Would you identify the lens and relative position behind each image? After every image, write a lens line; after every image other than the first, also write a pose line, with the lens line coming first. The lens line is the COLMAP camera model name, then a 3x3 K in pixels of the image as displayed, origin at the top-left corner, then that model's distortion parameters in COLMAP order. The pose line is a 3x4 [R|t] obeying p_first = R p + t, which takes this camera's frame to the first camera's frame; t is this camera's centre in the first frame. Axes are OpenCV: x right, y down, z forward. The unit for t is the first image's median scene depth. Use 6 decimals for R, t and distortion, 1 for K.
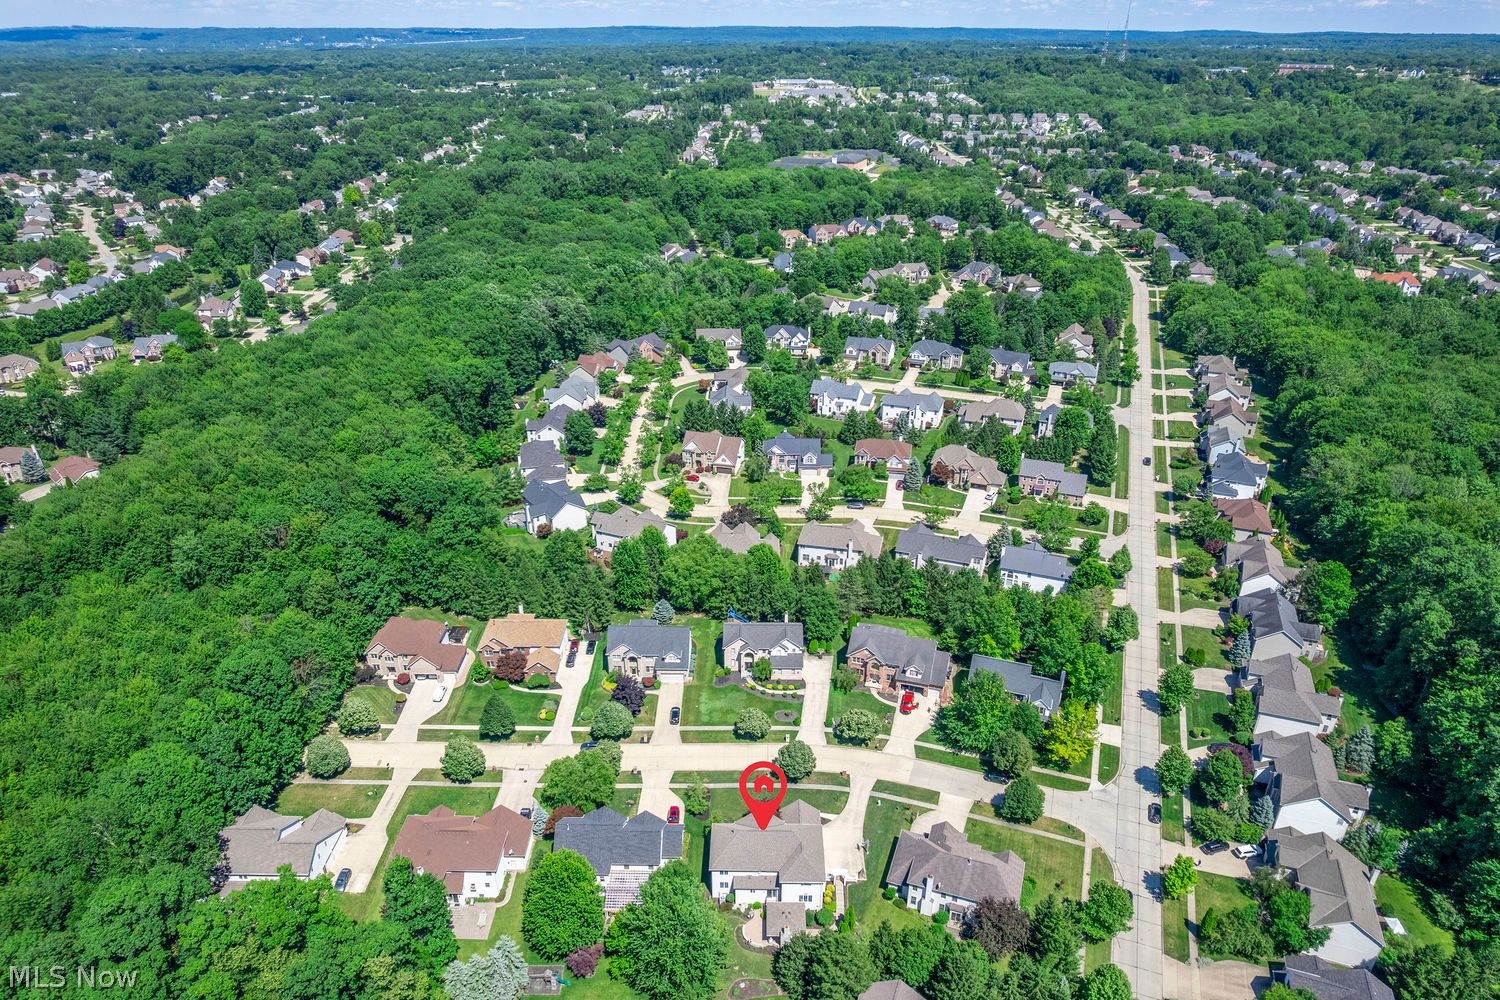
lens RADIAL K [[976.1, 0, 746.4], [0, 976.1, 503.5], [0, 0, 1]] dist [-0.036215, 0.024673]
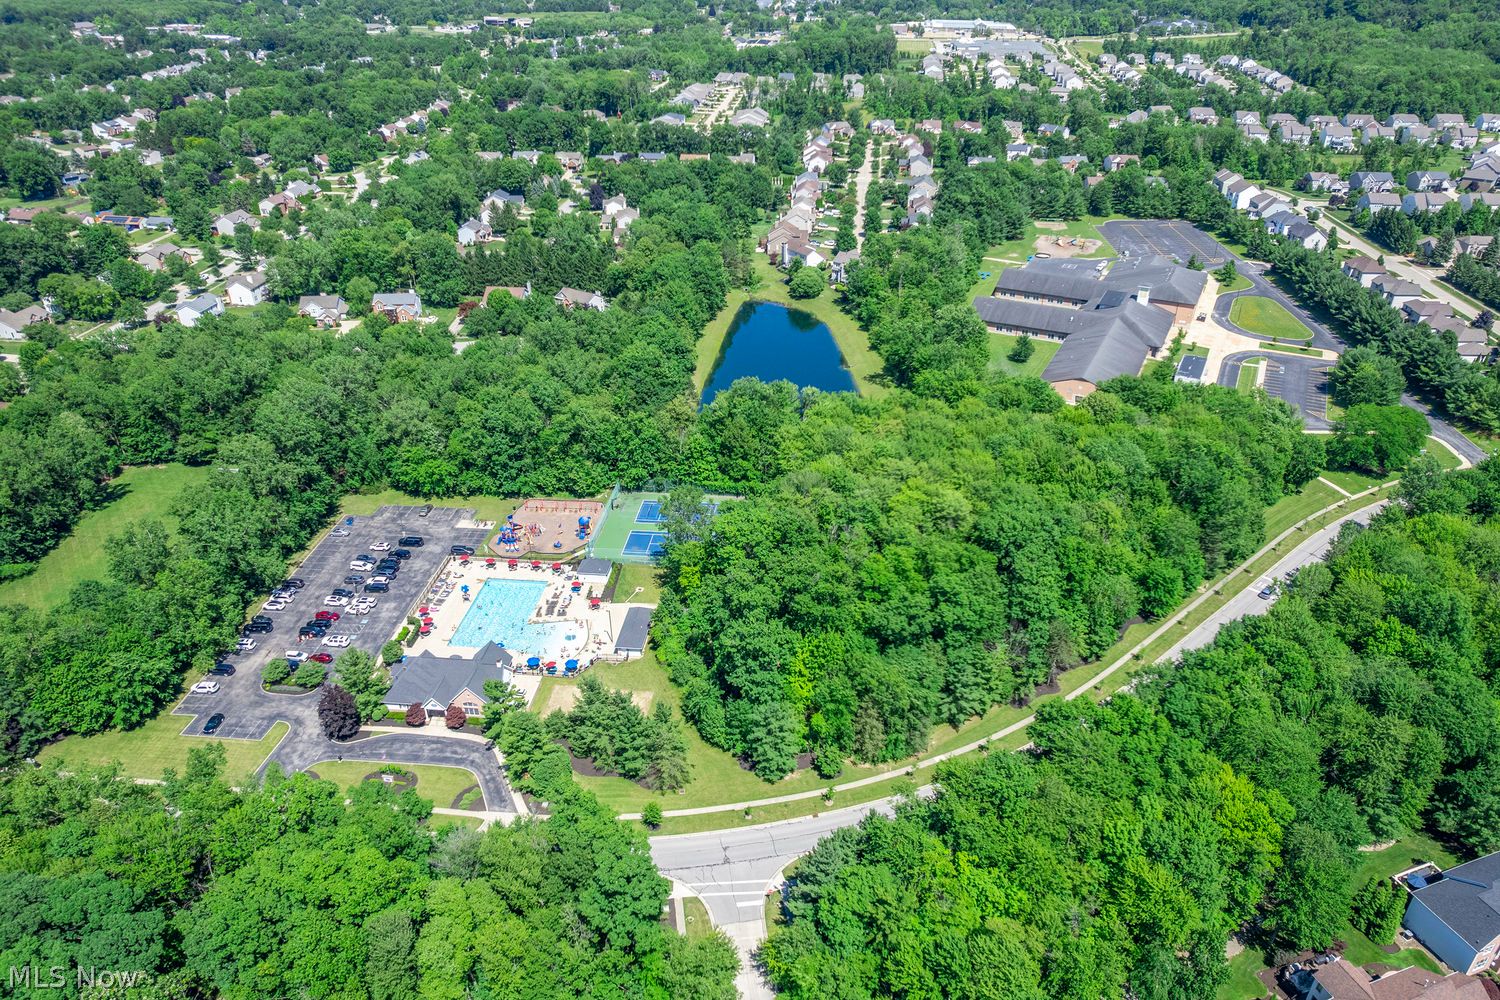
lens RADIAL K [[976.1, 0, 752.1], [0, 976.1, 498.4], [0, 0, 1]] dist [-0.036215, 0.024673]
pose [[0.995276, 0.057197, -0.078454, -0.021443], [-0.051558, 0.996063, 0.072112, -0.194373], [0.082270, -0.067726, 0.994306, 0.393342]]
